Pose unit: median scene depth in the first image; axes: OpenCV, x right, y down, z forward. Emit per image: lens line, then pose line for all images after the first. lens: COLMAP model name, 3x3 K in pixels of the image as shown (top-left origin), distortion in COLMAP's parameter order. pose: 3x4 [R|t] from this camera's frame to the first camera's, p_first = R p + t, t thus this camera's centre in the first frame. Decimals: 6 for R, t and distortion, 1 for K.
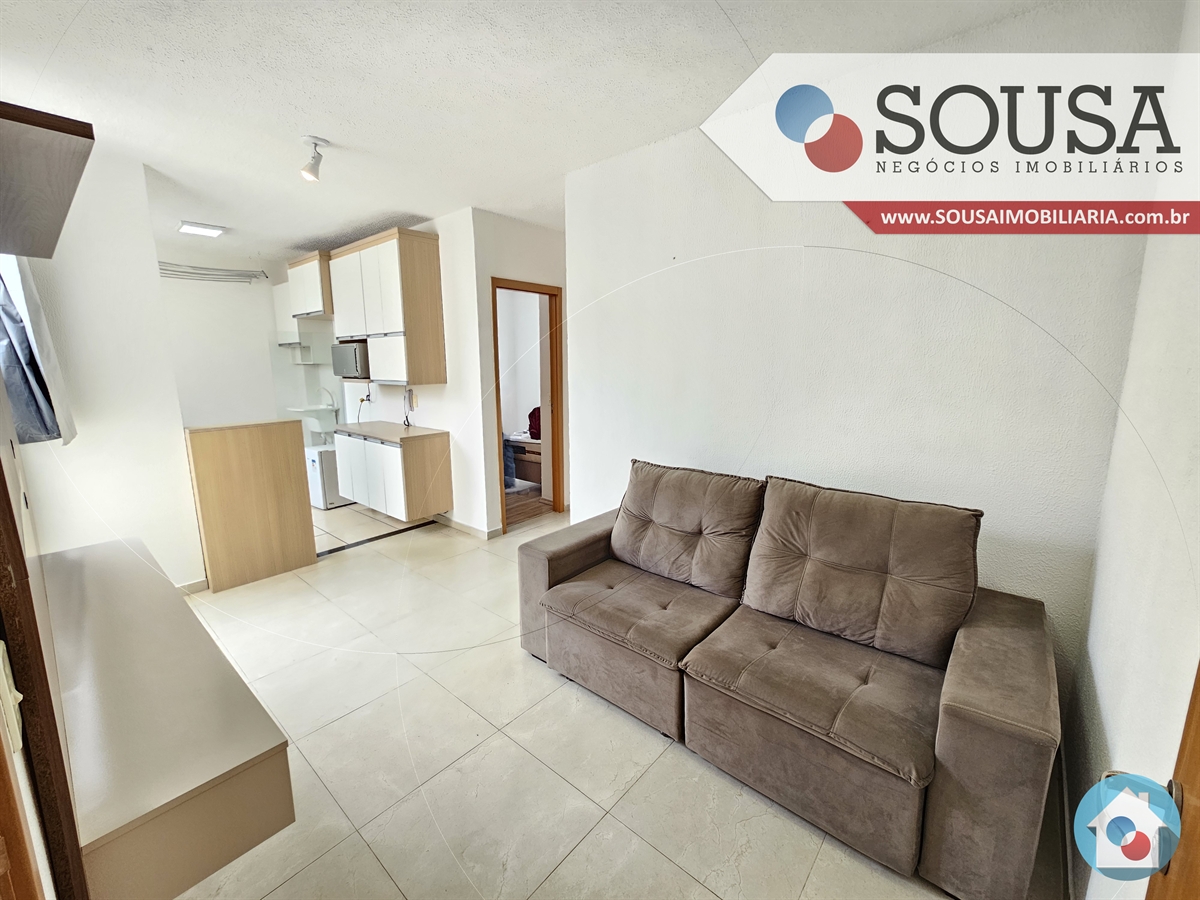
lens RADIAL K [[495.2, 0, 596.5], [0, 495.2, 444.1], [0, 0, 1]] dist [0.002262, 0.000958]
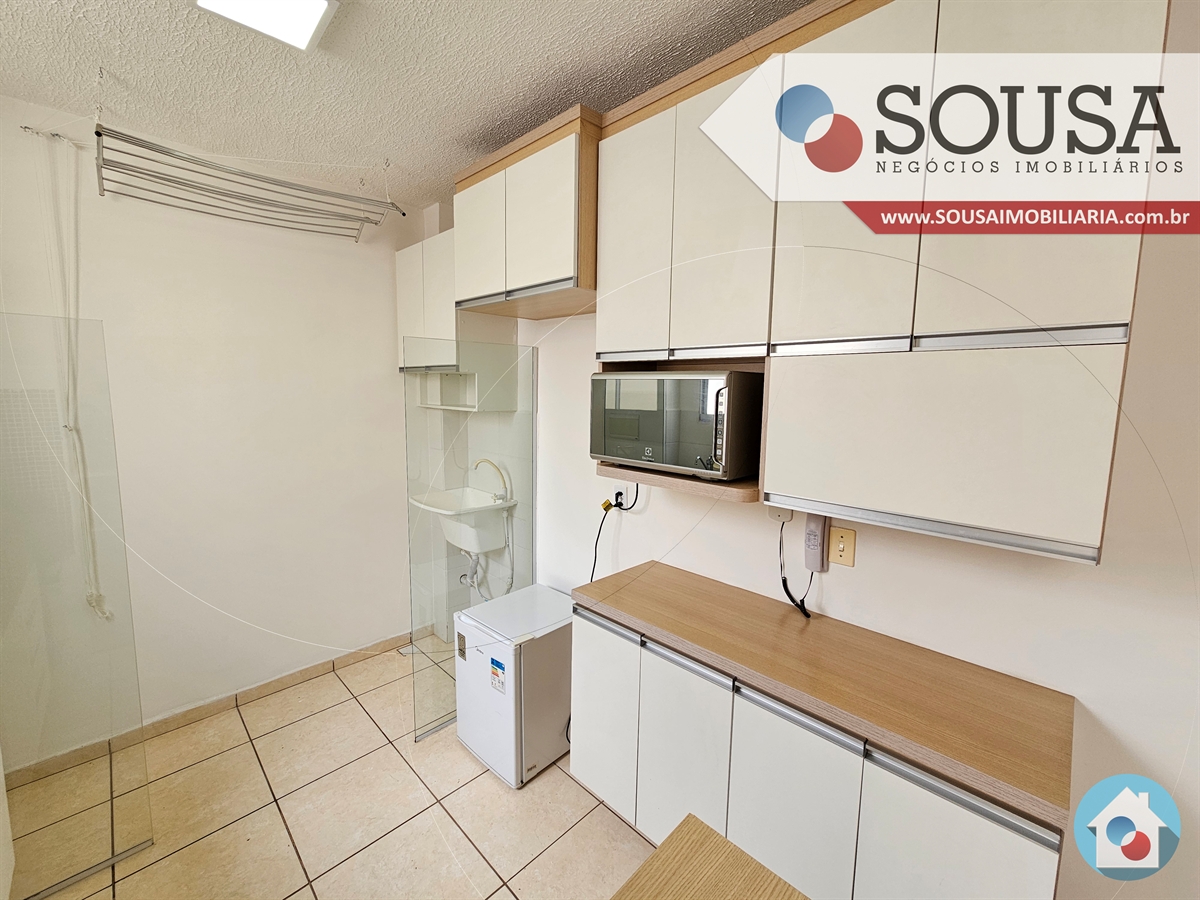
lens RADIAL K [[495.2, 0, 593.2], [0, 495.2, 445.9], [0, 0, 1]] dist [0.002262, 0.000958]
pose [[0.996732, 0.031187, -0.074517, -0.470506], [-0.034933, 0.998163, -0.049508, -0.121630], [0.072837, 0.051950, 0.995990, 0.604178]]
